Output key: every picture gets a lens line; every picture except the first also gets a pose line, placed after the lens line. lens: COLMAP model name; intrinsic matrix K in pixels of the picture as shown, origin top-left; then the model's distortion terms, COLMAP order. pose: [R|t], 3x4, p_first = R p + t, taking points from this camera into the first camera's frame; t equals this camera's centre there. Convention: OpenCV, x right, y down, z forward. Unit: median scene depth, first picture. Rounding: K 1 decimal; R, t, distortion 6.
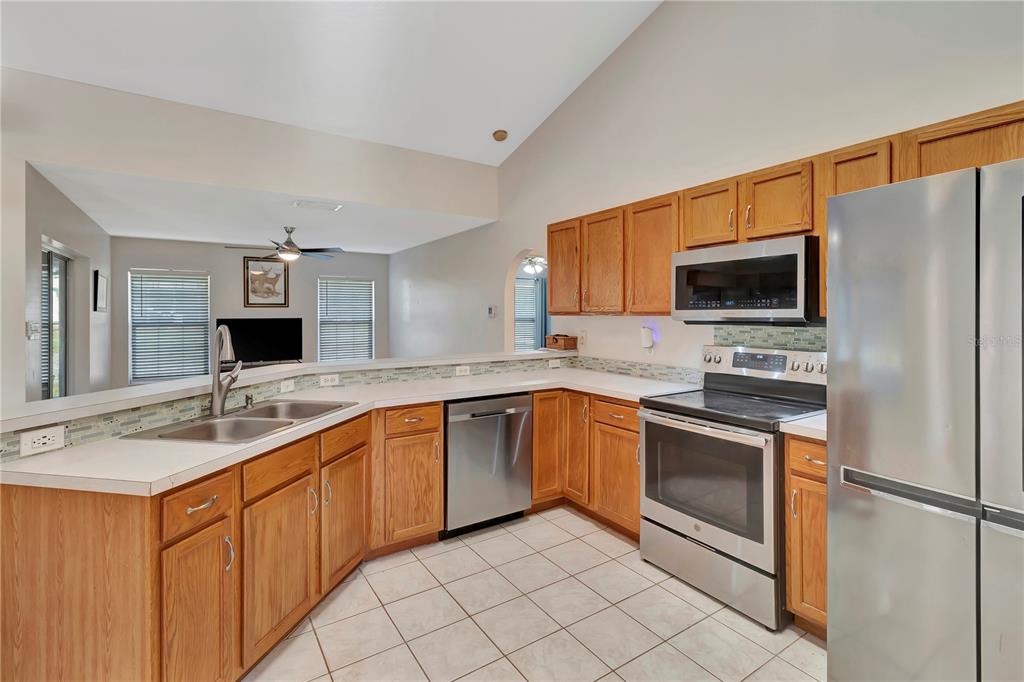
lens RADIAL K [[475.8, 0, 522.1], [0, 475.8, 311.4], [0, 0, 1]] dist [0.005513, -0.000312]
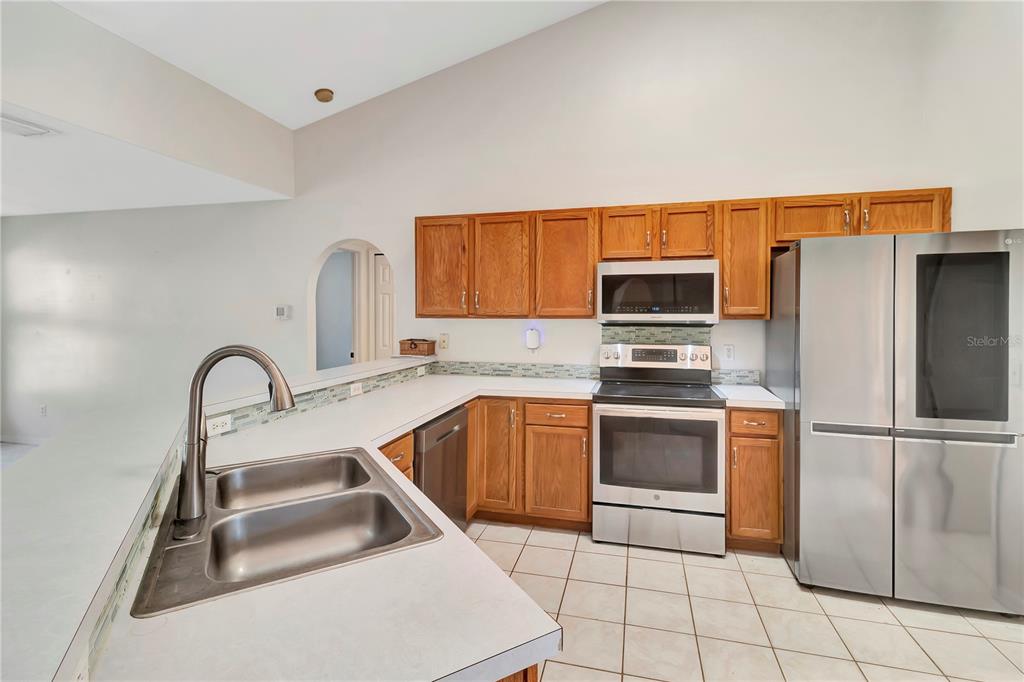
lens RADIAL K [[475.8, 0, 520.3], [0, 475.8, 315.2], [0, 0, 1]] dist [0.005513, -0.000312]
pose [[0.745685, -0.002772, 0.666293, -0.515064], [-0.004979, 0.999940, 0.009732, -0.008855], [-0.666280, -0.010574, 0.745627, 0.259582]]
